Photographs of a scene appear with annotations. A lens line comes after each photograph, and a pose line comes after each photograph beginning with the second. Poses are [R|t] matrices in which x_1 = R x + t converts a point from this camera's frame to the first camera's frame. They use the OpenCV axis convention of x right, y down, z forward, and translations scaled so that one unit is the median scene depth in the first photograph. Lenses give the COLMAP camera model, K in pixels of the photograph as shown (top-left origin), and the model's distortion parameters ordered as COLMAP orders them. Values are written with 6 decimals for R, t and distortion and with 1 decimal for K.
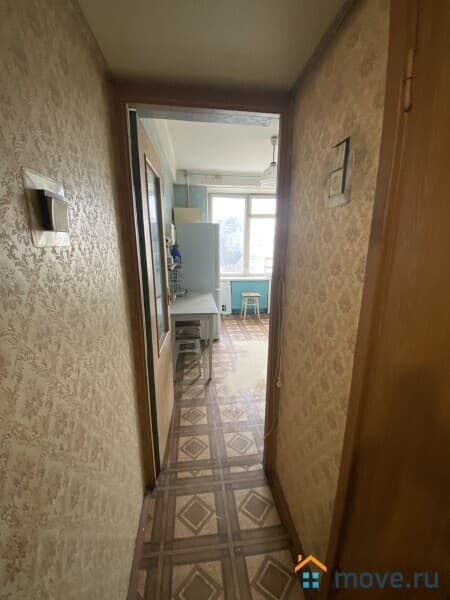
lens RADIAL K [[236.0, 0, 221.1], [0, 236.0, 298.3], [0, 0, 1]] dist [-0.026063, -0.003508]
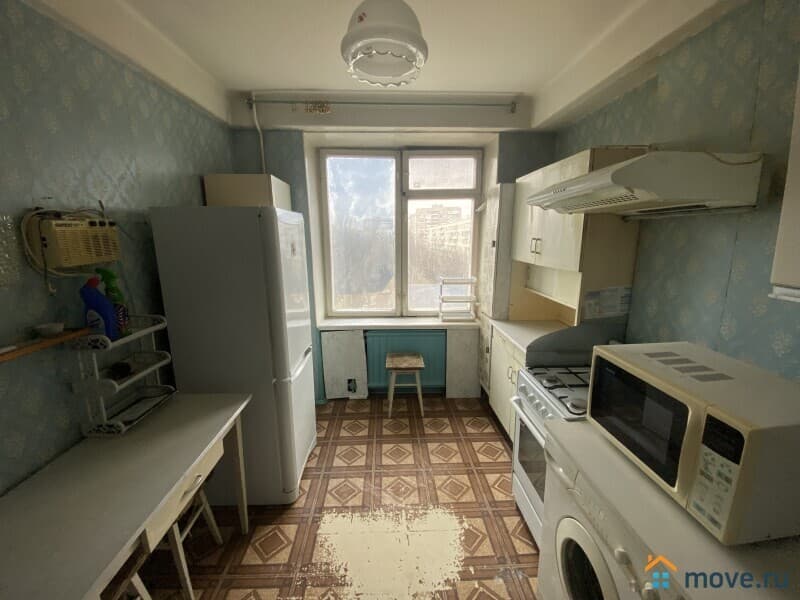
lens RADIAL K [[314.6, 0, 397.9], [0, 314.6, 300.6], [0, 0, 1]] dist [-0.026063, -0.003508]
pose [[0.997844, 0.003224, -0.065551, 0.150895], [-0.005693, 0.999280, -0.037510, -0.111000], [0.065383, 0.037802, 0.997144, 0.377090]]
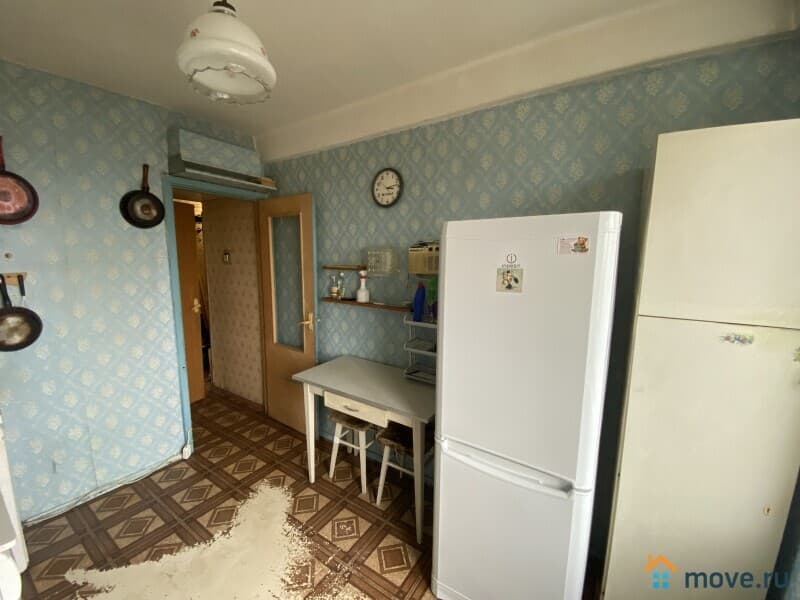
lens RADIAL K [[314.6, 0, 396.9], [0, 314.6, 297.9], [0, 0, 1]] dist [-0.026063, -0.003508]
pose [[-0.635682, 0.093477, -0.766271, 0.225185], [-0.191700, 0.942431, 0.273997, -0.225309], [0.747770, 0.321069, -0.581167, 0.830601]]
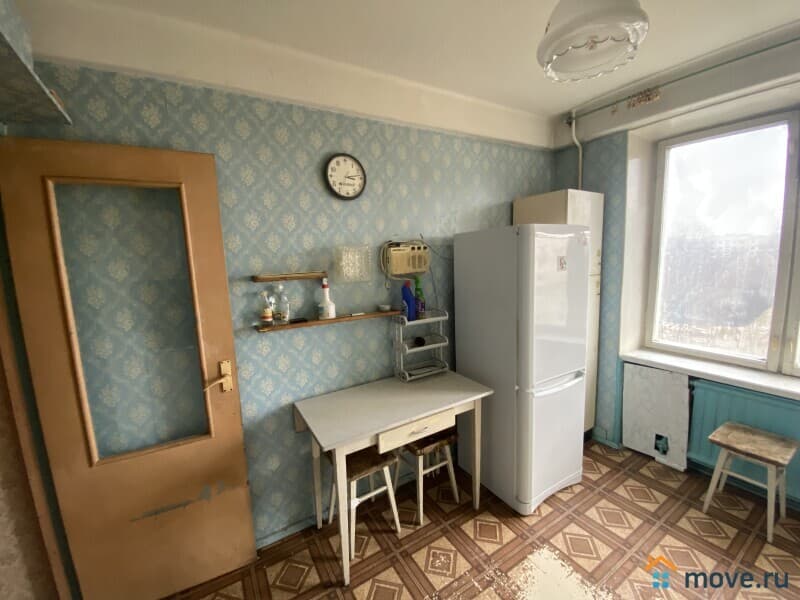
lens RADIAL K [[314.6, 0, 393.7], [0, 314.6, 301.2], [0, 0, 1]] dist [-0.026063, -0.003508]
pose [[0.404180, 0.097796, -0.909436, 0.257412], [-0.173784, 0.984368, 0.028620, -0.119582], [0.898019, 0.146478, 0.414857, 0.419294]]
